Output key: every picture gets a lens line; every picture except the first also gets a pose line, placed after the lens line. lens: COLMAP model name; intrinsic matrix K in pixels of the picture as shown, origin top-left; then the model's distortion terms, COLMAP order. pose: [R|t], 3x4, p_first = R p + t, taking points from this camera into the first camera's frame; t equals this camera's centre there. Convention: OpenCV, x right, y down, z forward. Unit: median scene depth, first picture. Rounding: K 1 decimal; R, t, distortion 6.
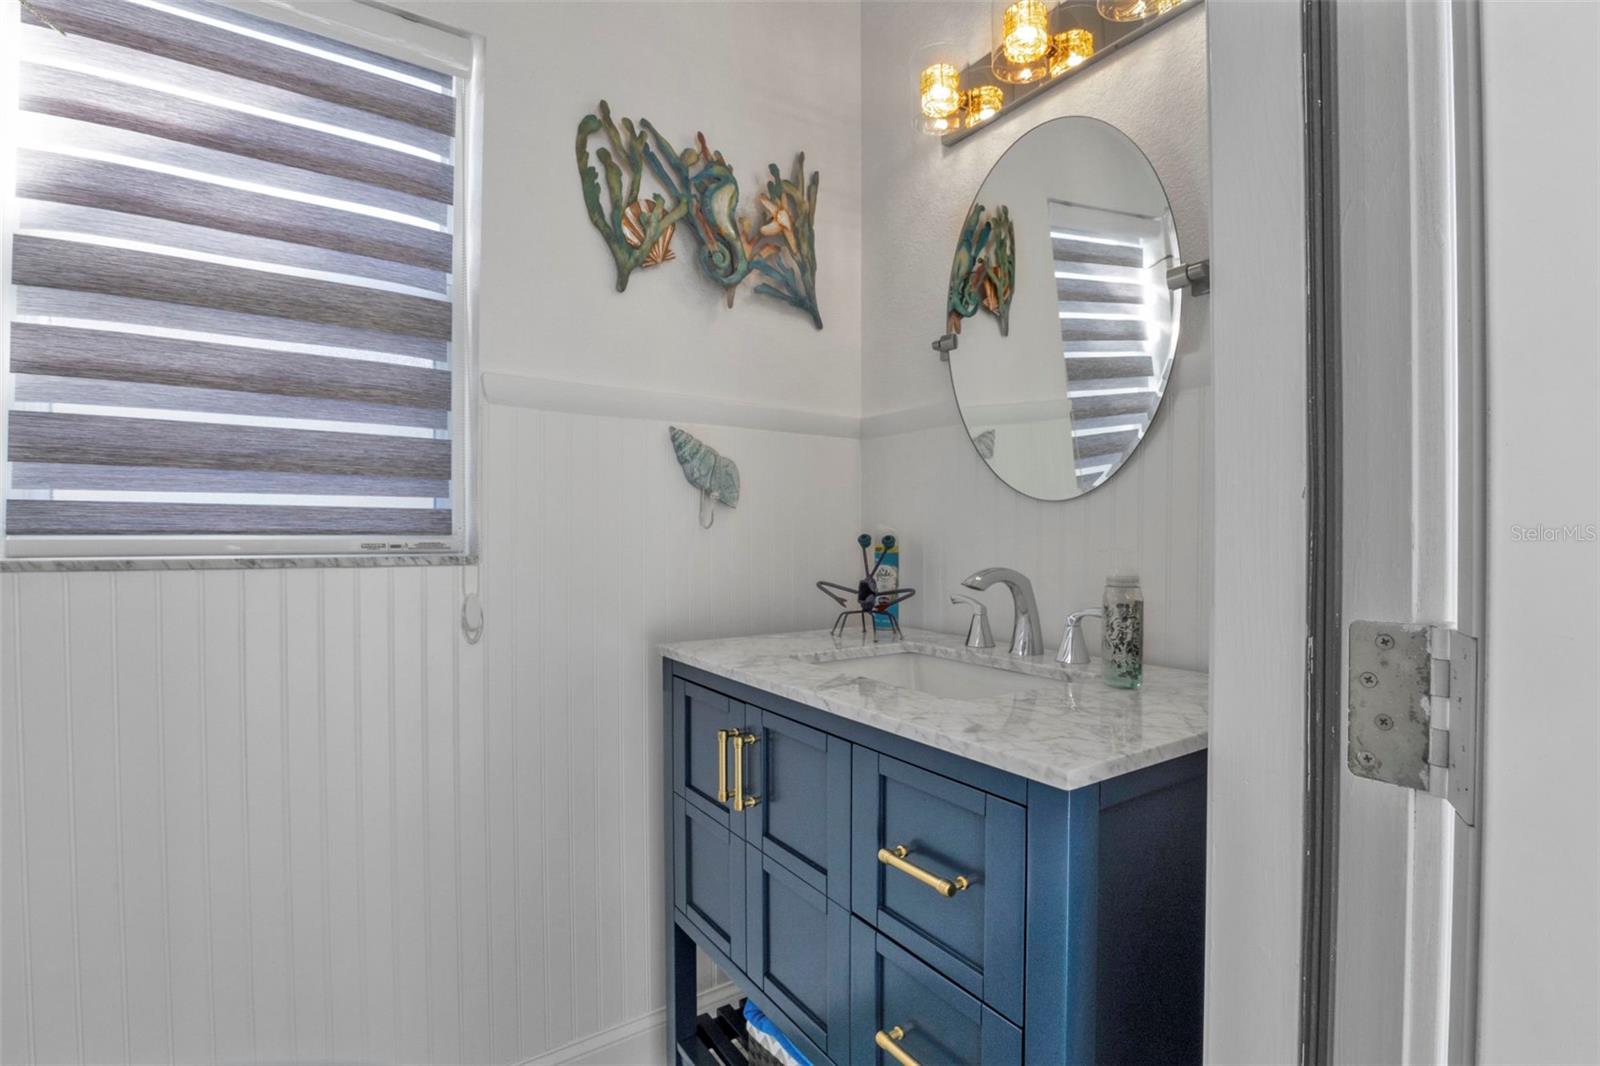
lens RADIAL K [[711.0, 0, 803.1], [0, 711.0, 547.8], [0, 0, 1]] dist [-0.039722, 0.000549]
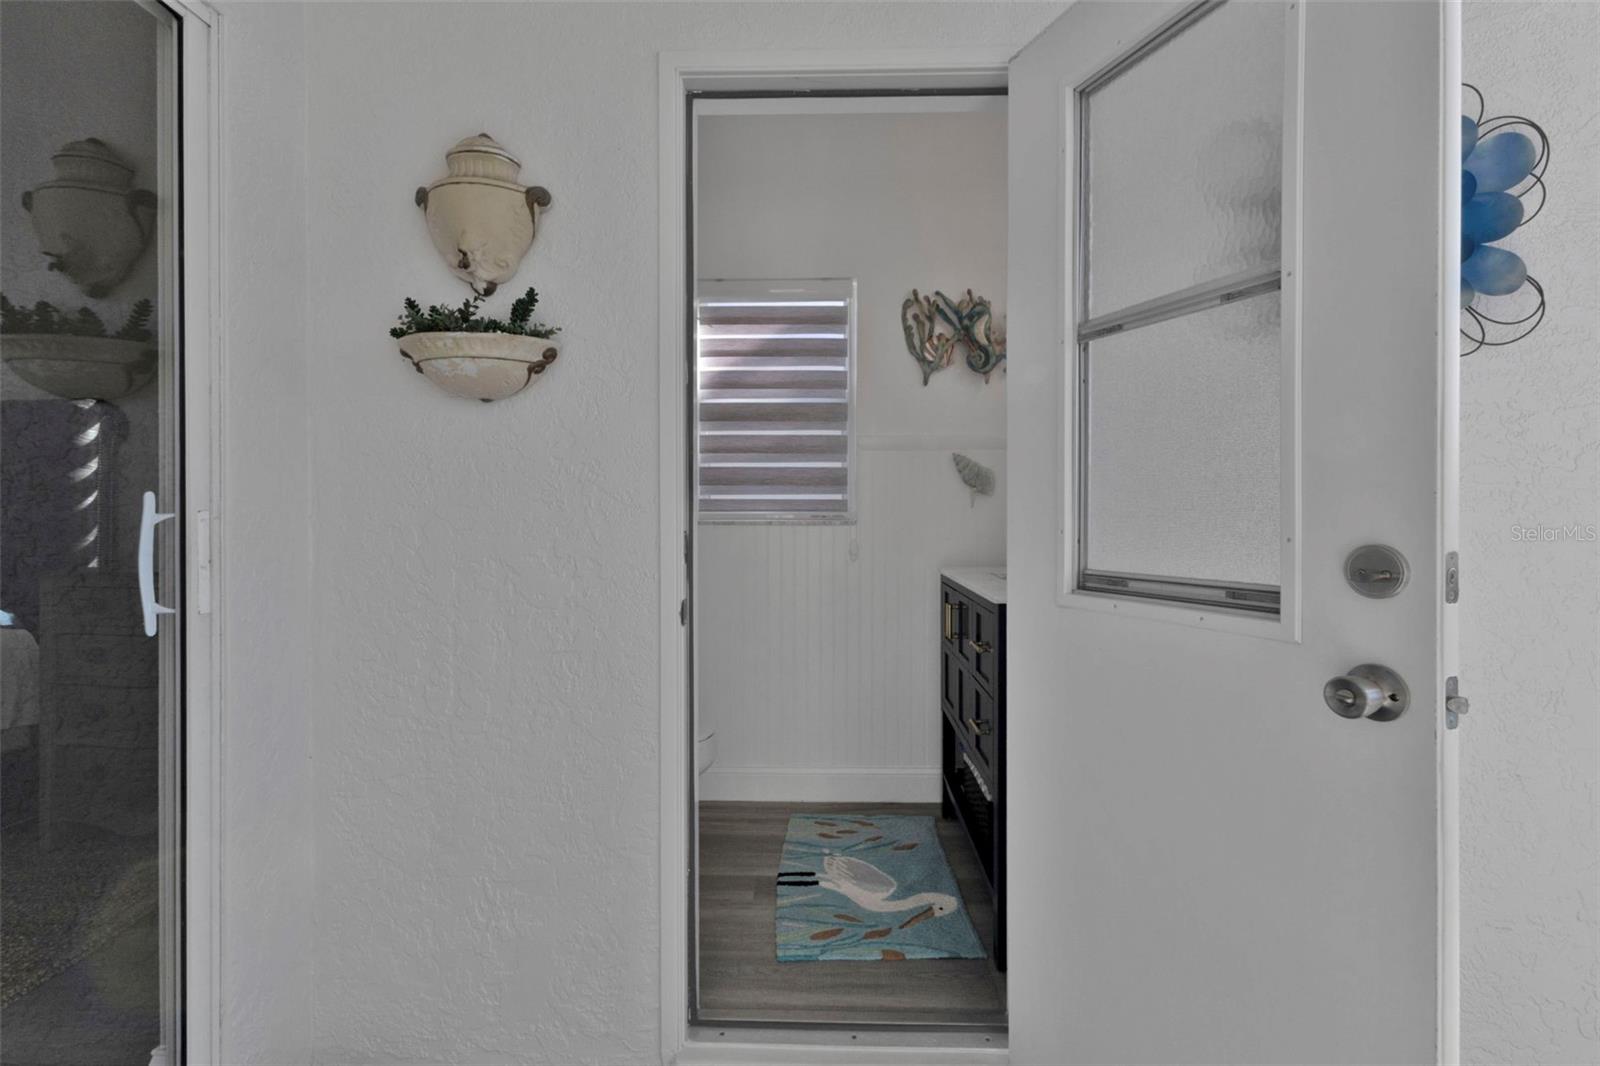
lens RADIAL K [[726.7, 0, 803.8], [0, 726.7, 525.1], [0, 0, 1]] dist [-0.001086, -0.000005]
pose [[0.805344, 0.017712, -0.592543, 0.673208], [-0.006367, 0.999754, 0.021230, -0.021230], [0.592773, -0.013325, 0.805259, -0.823043]]
